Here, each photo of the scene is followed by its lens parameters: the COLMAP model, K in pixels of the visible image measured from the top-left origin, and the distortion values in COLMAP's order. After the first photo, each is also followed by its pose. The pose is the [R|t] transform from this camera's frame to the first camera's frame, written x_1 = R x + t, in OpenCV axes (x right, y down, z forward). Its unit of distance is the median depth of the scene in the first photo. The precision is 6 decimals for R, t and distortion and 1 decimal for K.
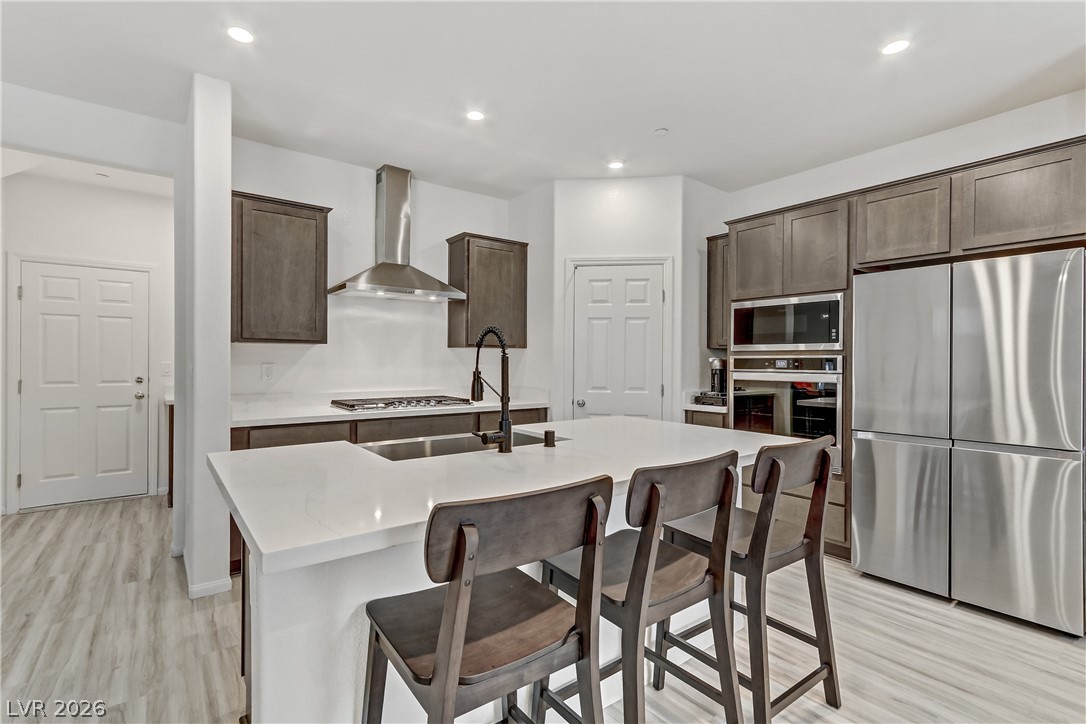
lens RADIAL K [[498.4, 0, 541.8], [0, 498.4, 363.9], [0, 0, 1]] dist [0.002002, 0.002423]
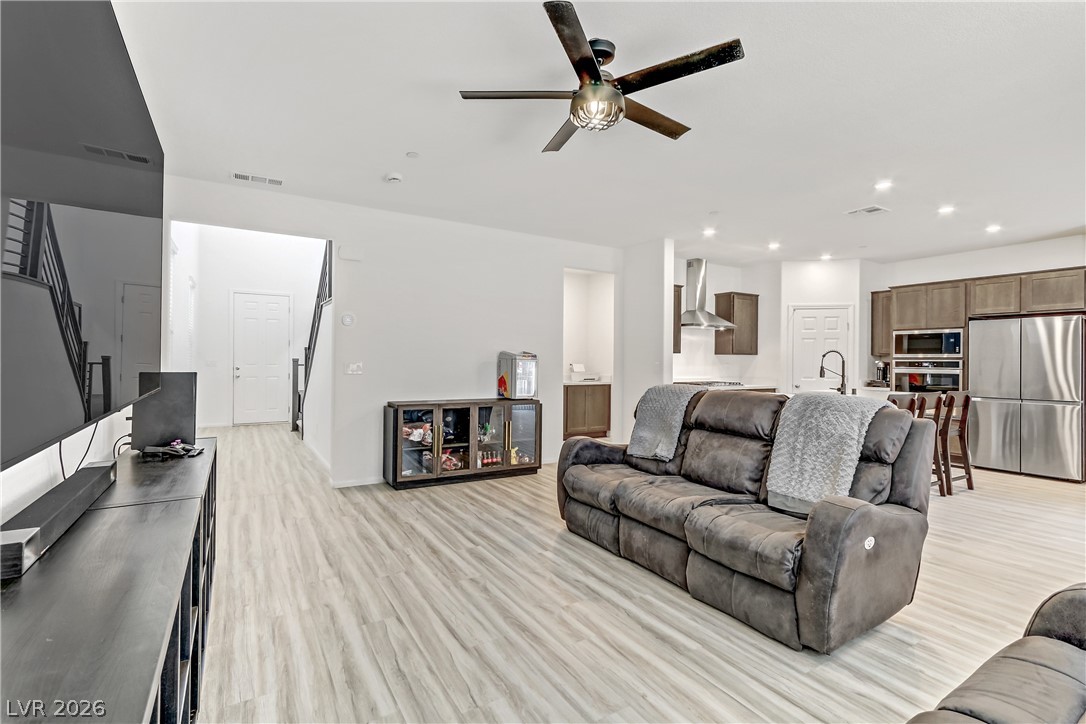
lens RADIAL K [[498.4, 0, 544.4], [0, 498.4, 361.0], [0, 0, 1]] dist [0.002002, 0.002423]
pose [[0.995523, 0.002878, -0.094478, -0.781311], [-0.003626, 0.999963, -0.007744, 0.006954], [0.094452, 0.008052, 0.995497, -1.026102]]
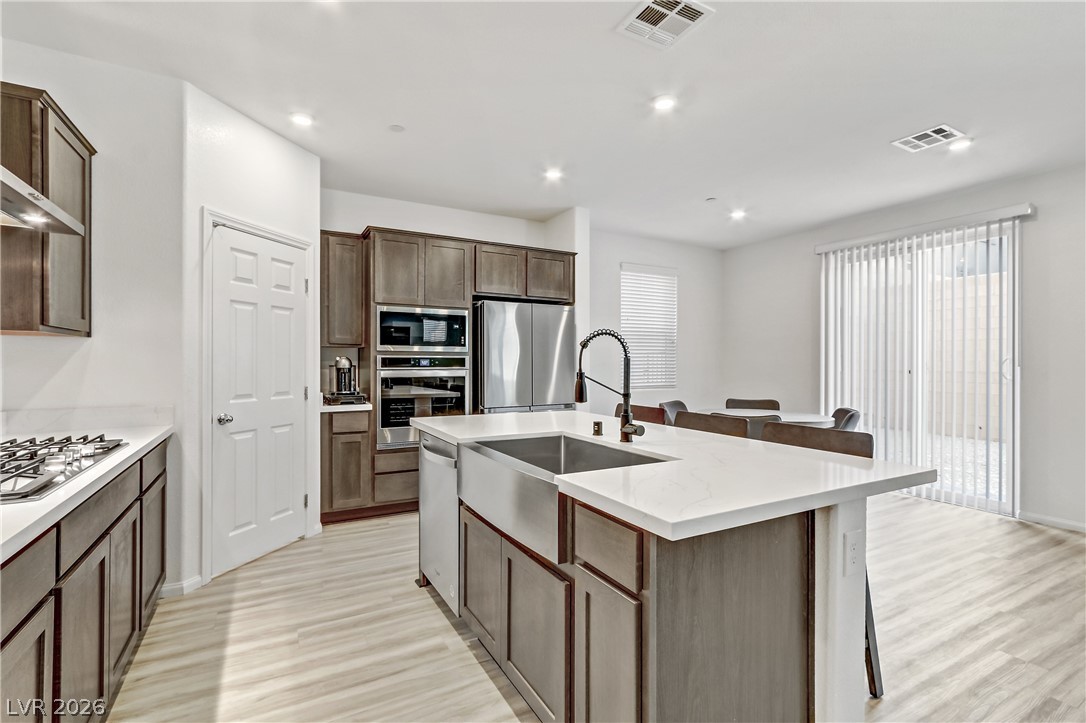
lens RADIAL K [[498.4, 0, 528.3], [0, 498.4, 361.2], [0, 0, 1]] dist [0.002002, 0.002423]
pose [[0.166069, -0.004073, 0.986106, -0.652414], [0.002348, 0.999990, 0.003735, -0.007082], [-0.986111, 0.001695, 0.166077, 0.548054]]
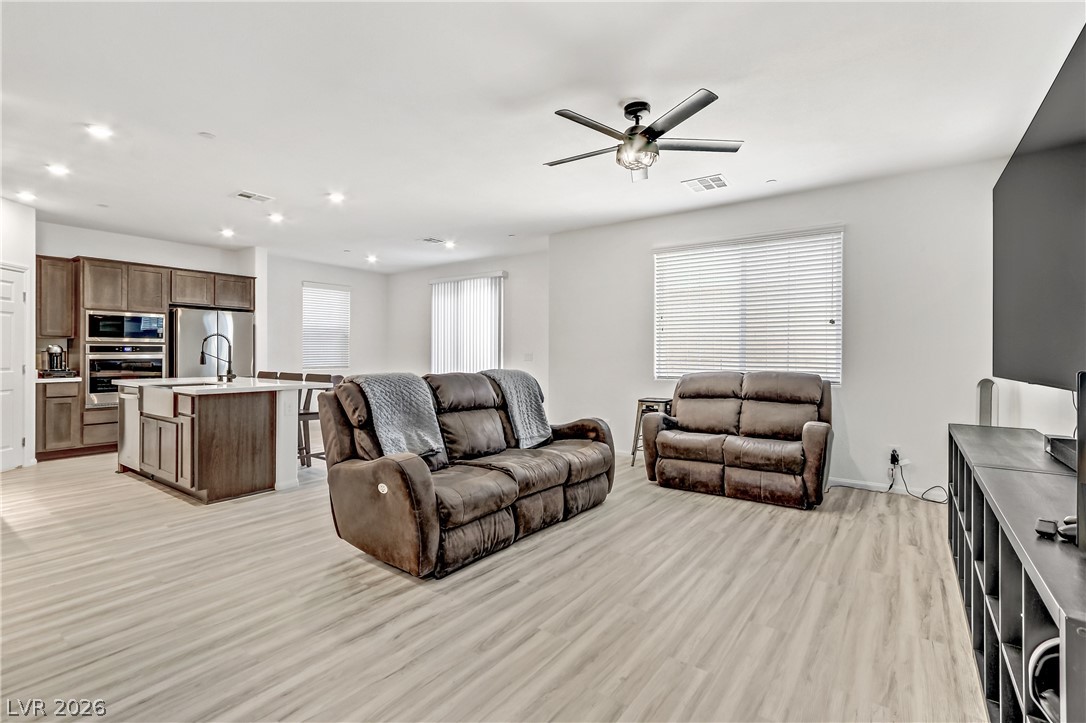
lens RADIAL K [[498.4, 0, 531.8], [0, 498.4, 348.4], [0, 0, 1]] dist [0.002002, 0.002423]
pose [[-0.273803, 0.003985, 0.961778, -1.600226], [0.002799, 0.999990, -0.003347, 0.006967], [-0.961782, 0.001776, -0.273811, 0.102784]]
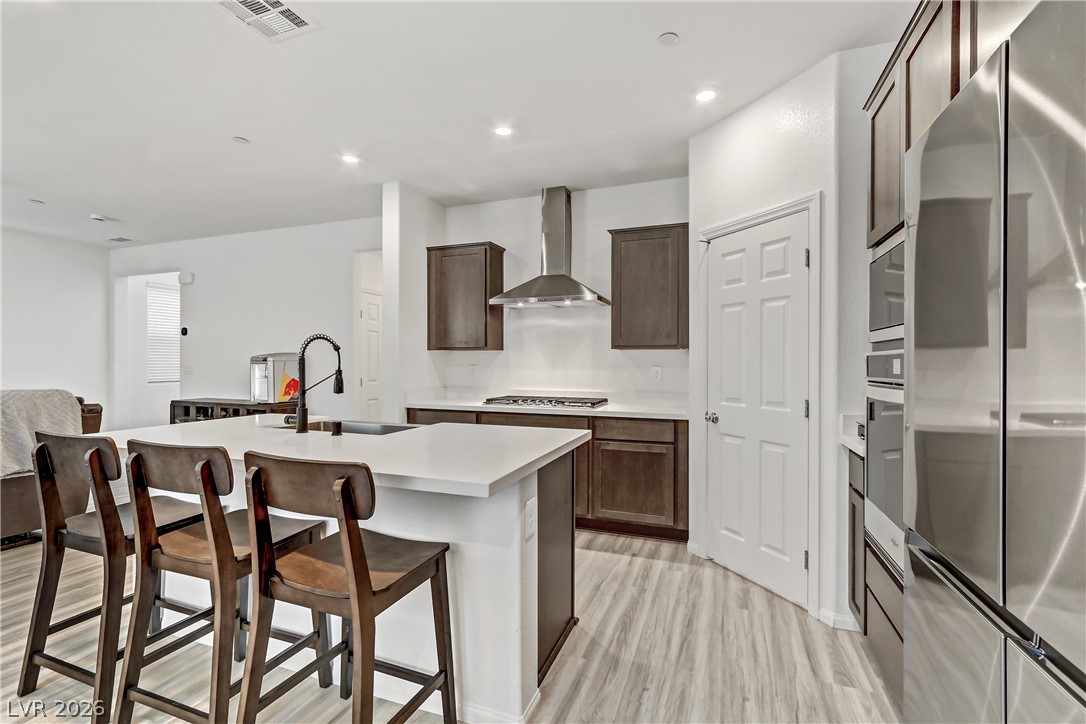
lens RADIAL K [[498.4, 0, 543.9], [0, 498.4, 360.2], [0, 0, 1]] dist [0.002002, 0.002423]
pose [[0.530258, -0.007867, -0.847800, 0.702530], [-0.005866, 0.999899, -0.012946, 0.002024], [0.847816, 0.011838, 0.530158, 0.451292]]
